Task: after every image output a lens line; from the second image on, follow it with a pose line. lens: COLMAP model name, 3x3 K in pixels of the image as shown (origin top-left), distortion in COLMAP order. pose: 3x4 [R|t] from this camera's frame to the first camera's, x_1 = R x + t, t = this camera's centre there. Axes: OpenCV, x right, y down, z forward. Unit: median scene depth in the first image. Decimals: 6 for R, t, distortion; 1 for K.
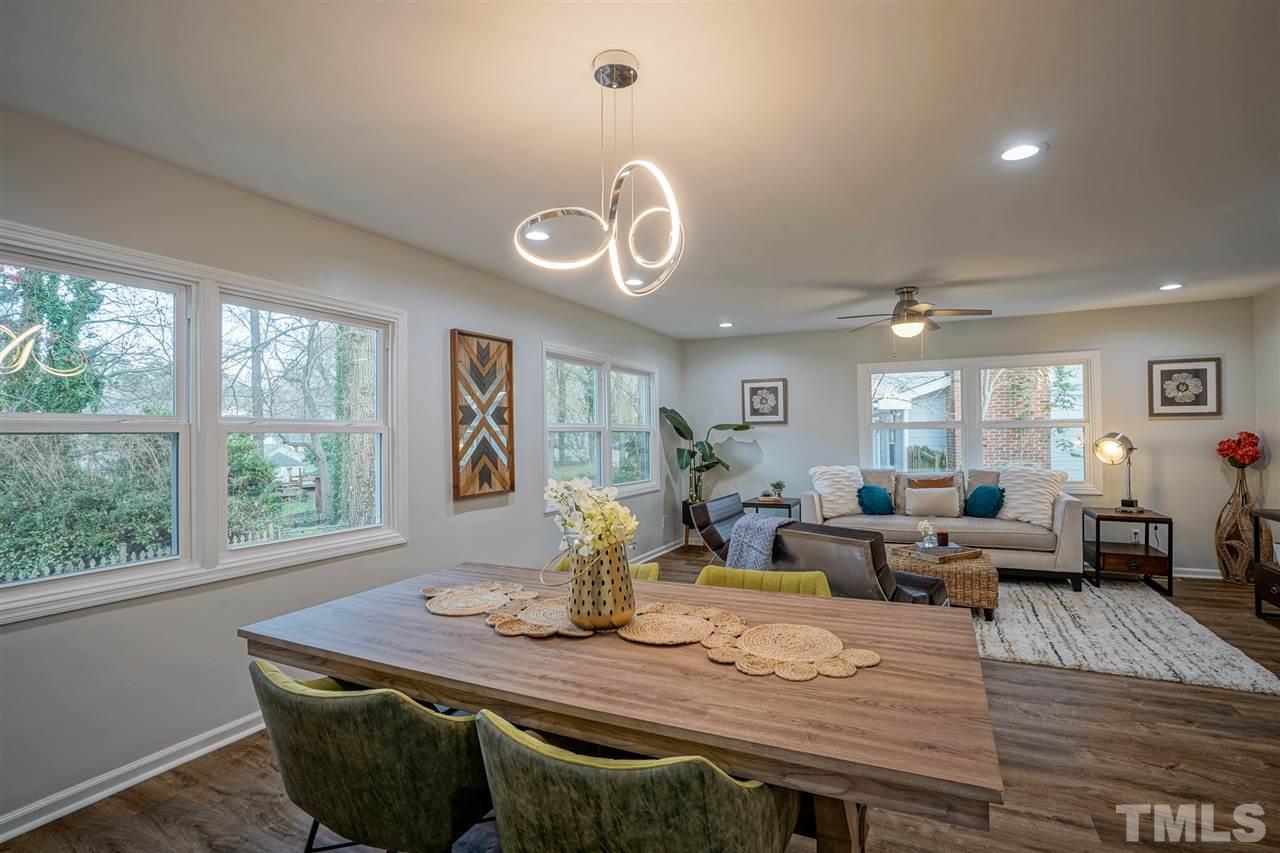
lens RADIAL K [[617.7, 0, 634.1], [0, 617.7, 427.7], [0, 0, 1]] dist [-0.053386, 0.017035]
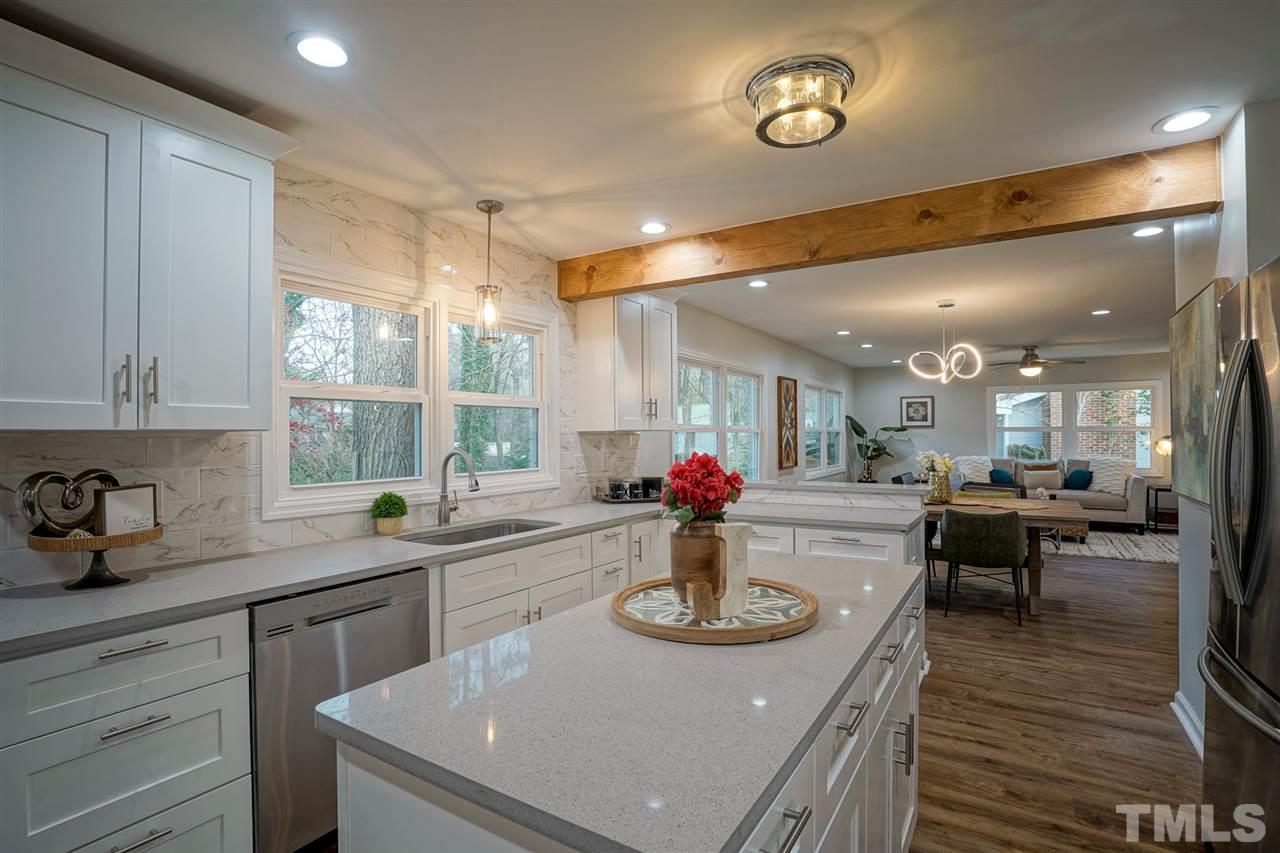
lens RADIAL K [[617.7, 0, 634.1], [0, 617.7, 427.7], [0, 0, 1]] dist [-0.053386, 0.017035]
pose [[0.994374, 0.006752, -0.105707, -0.397298], [-0.006477, 0.999975, 0.002946, -0.006679], [0.105724, -0.002245, 0.994393, -0.660629]]
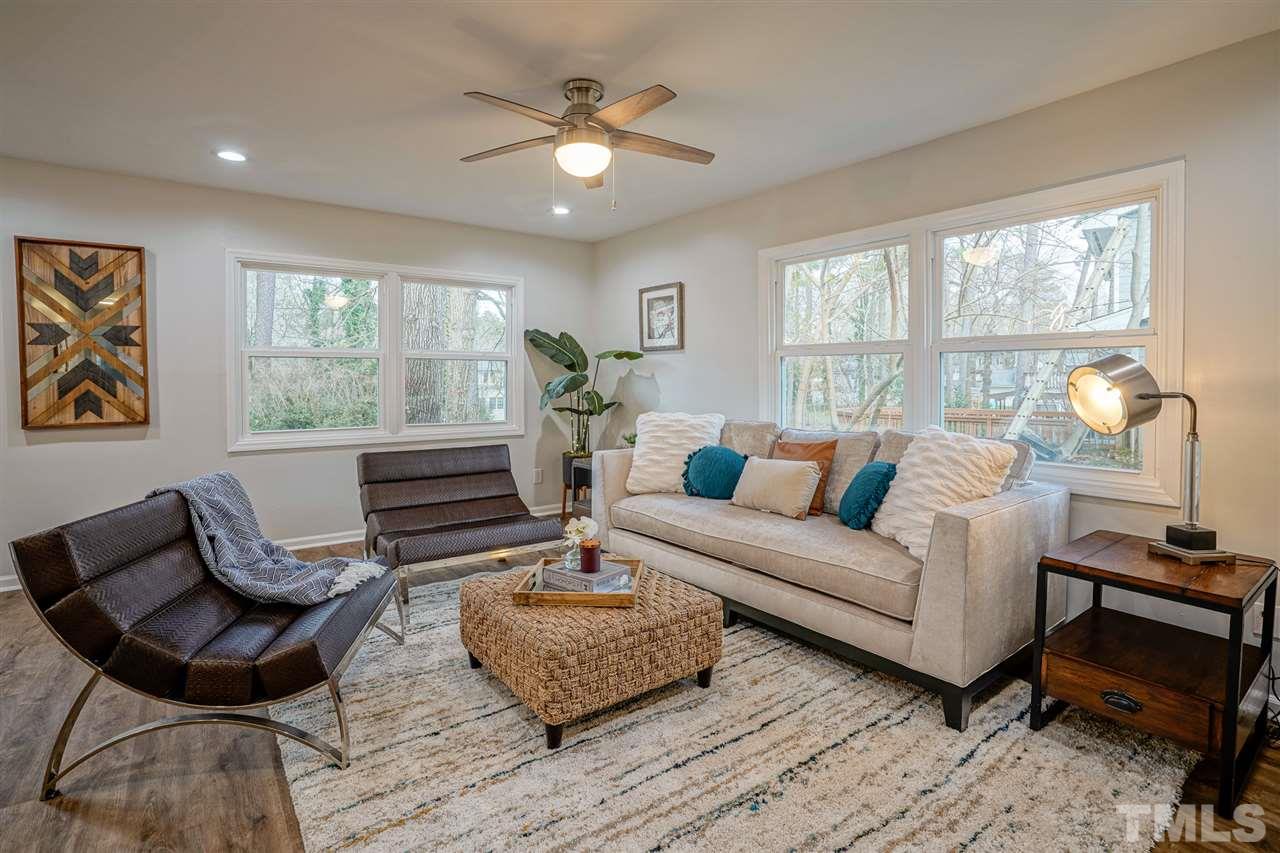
lens RADIAL K [[607.7, 0, 665.9], [0, 607.7, 399.5], [0, 0, 1]] dist [-0.050329, 0.014953]
pose [[0.885980, 0.028619, -0.462840, 0.700533], [-0.006066, 0.998724, 0.050143, 0.019651], [0.463684, -0.041618, 0.885023, 0.510197]]
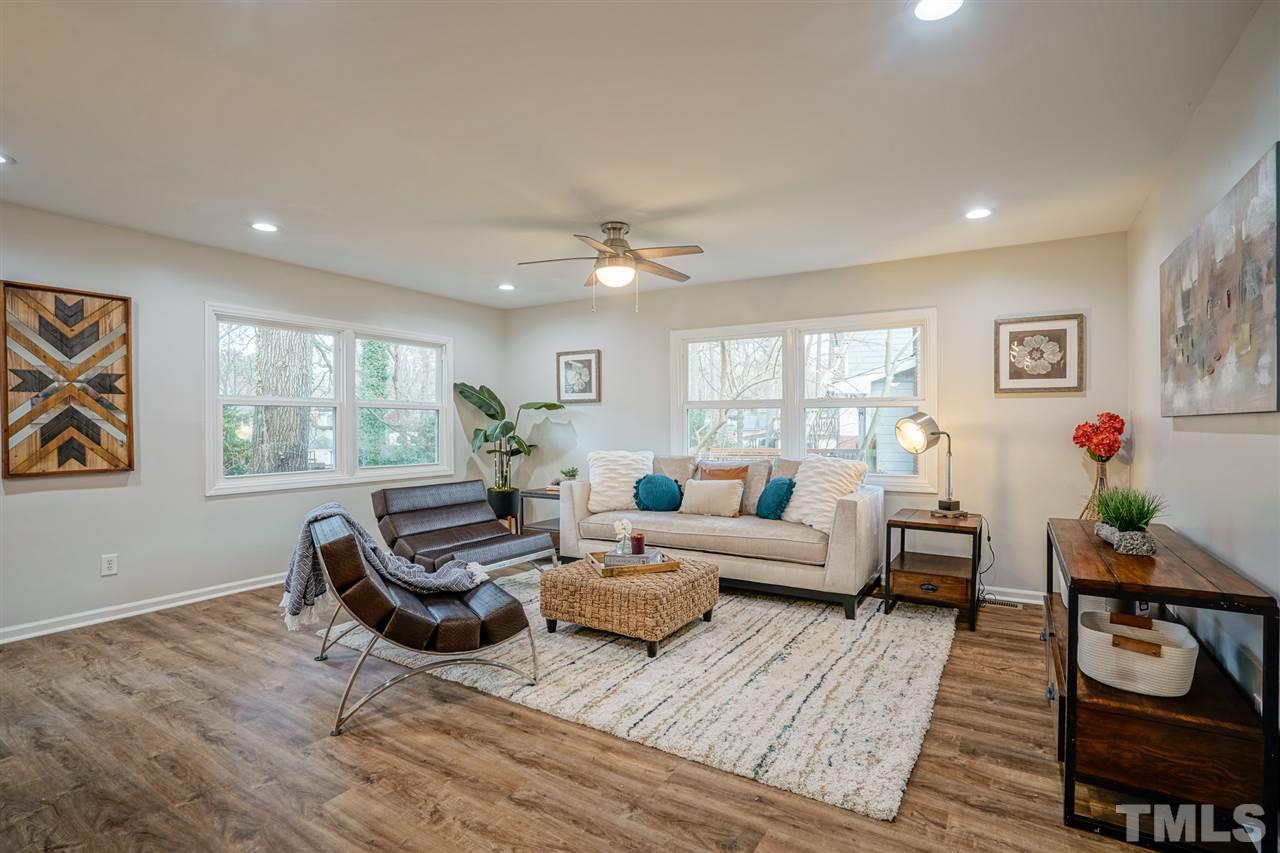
lens RADIAL K [[601.3, 0, 658.9], [0, 601.3, 433.0], [0, 0, 1]] dist [-0.062145, 0.019499]
pose [[0.994924, 0.012389, -0.099866, 0.534174], [-0.009824, 0.999610, 0.026132, 0.017738], [0.100151, -0.025018, 0.994658, 0.215417]]
